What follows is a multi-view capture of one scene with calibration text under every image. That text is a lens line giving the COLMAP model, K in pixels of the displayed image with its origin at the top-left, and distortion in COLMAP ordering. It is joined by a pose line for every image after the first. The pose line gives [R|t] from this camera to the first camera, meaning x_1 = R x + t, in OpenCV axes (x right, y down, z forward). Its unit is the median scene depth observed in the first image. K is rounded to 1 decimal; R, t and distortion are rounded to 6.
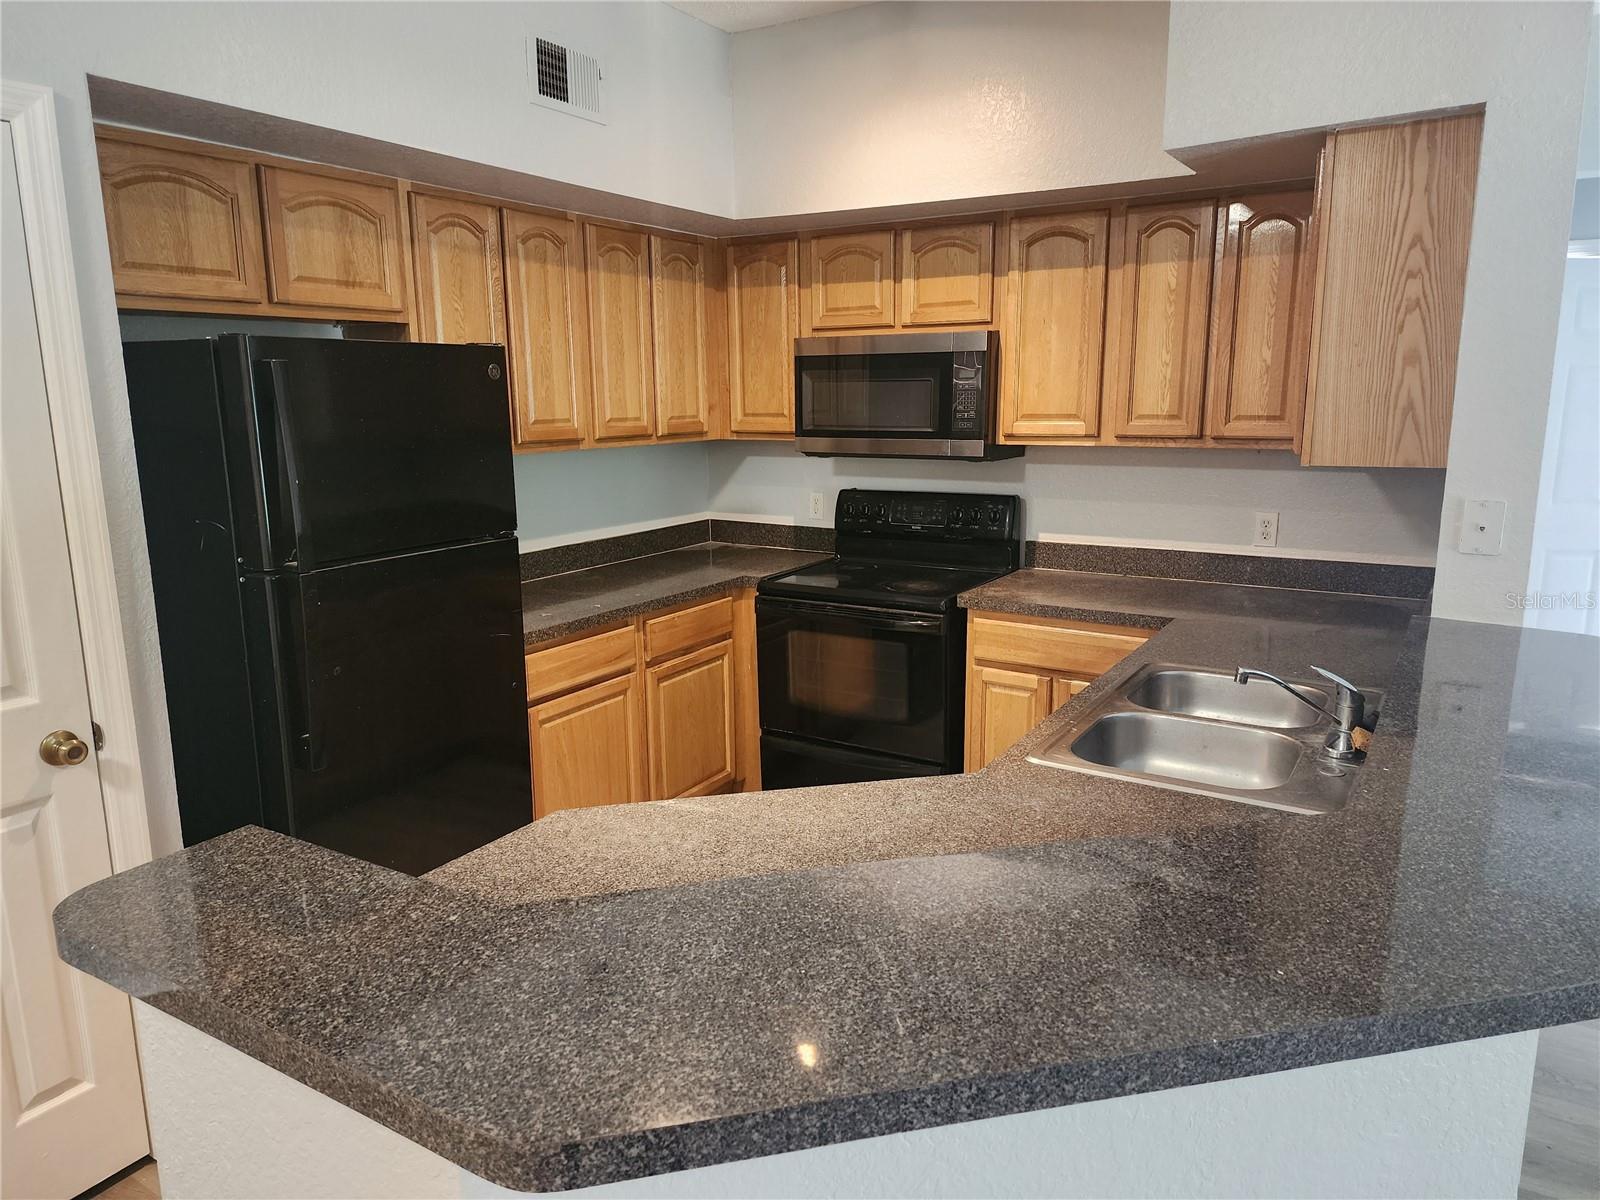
lens RADIAL K [[1066.8, 0, 806.5], [0, 1066.8, 590.7], [0, 0, 1]] dist [0.079048, -0.071809]
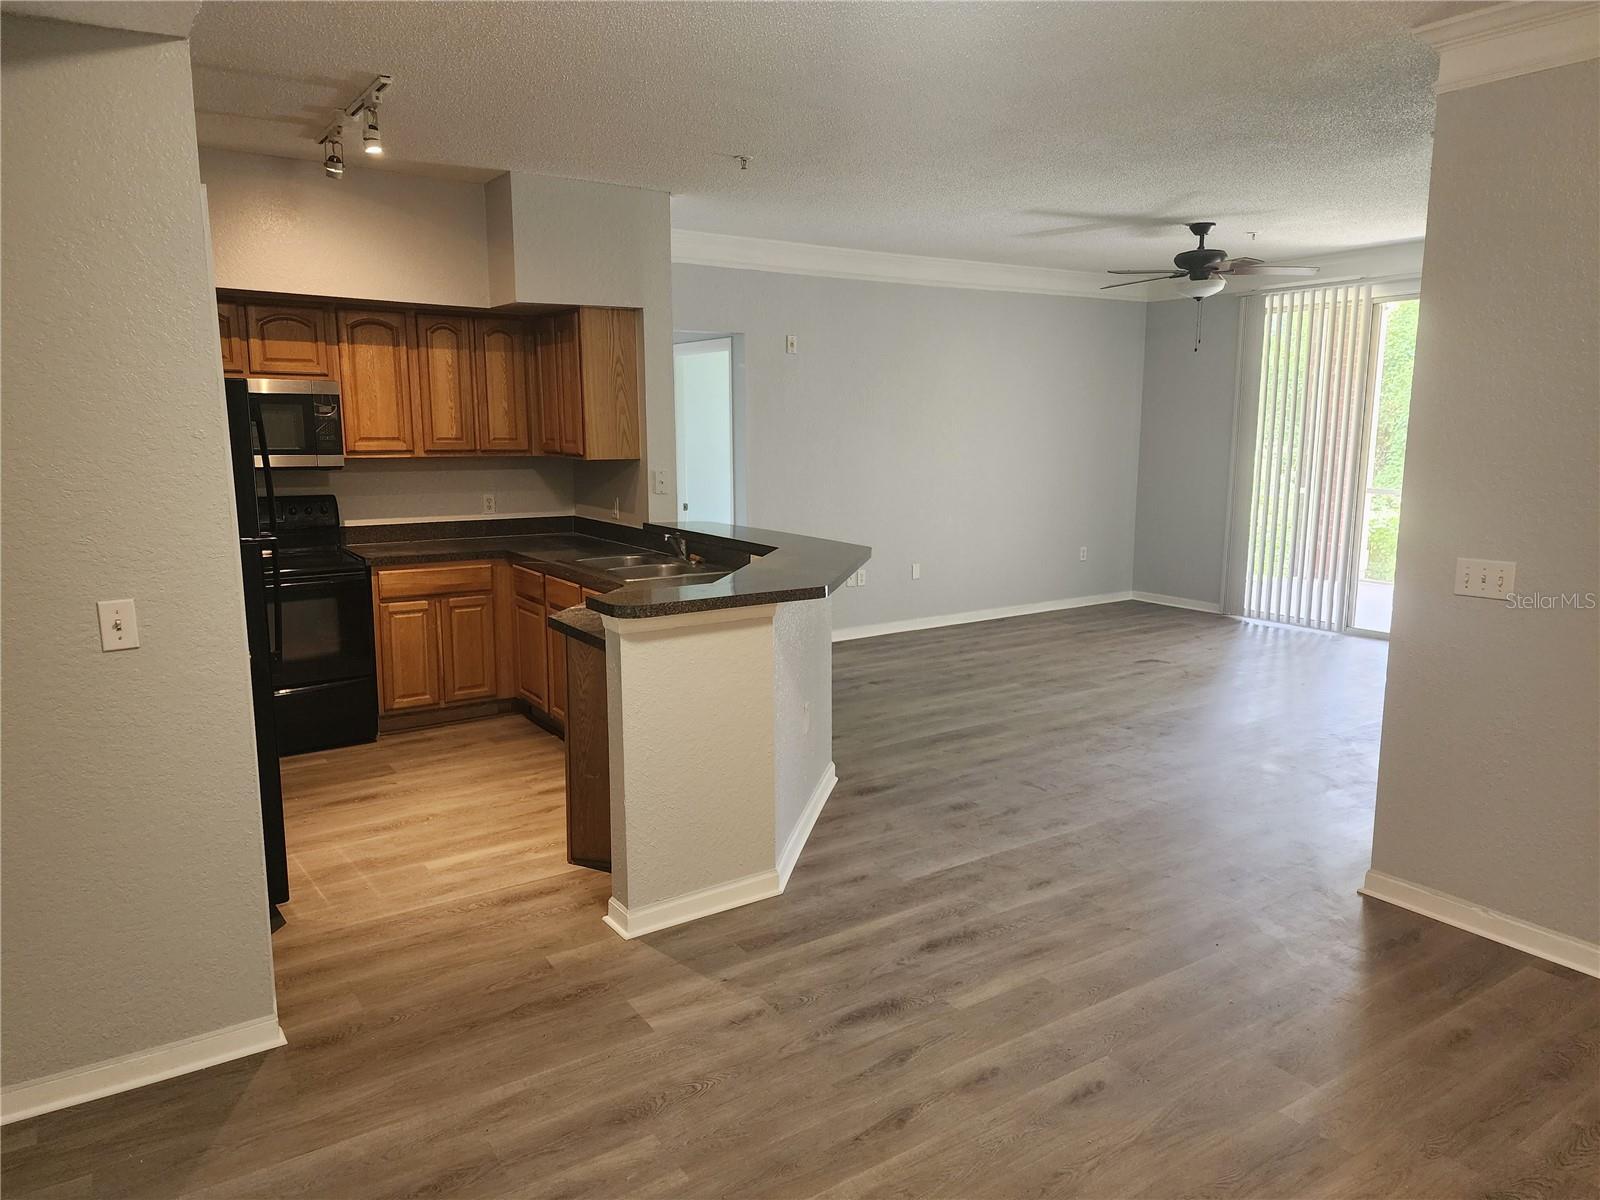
lens RADIAL K [[1066.8, 0, 819.4], [0, 1066.8, 590.3], [0, 0, 1]] dist [0.079048, -0.071809]
pose [[0.400063, -0.132376, 0.906877, -0.991820], [0.166455, 0.983552, 0.070137, 0.048895], [-0.901245, 0.122894, 0.415517, -0.190402]]
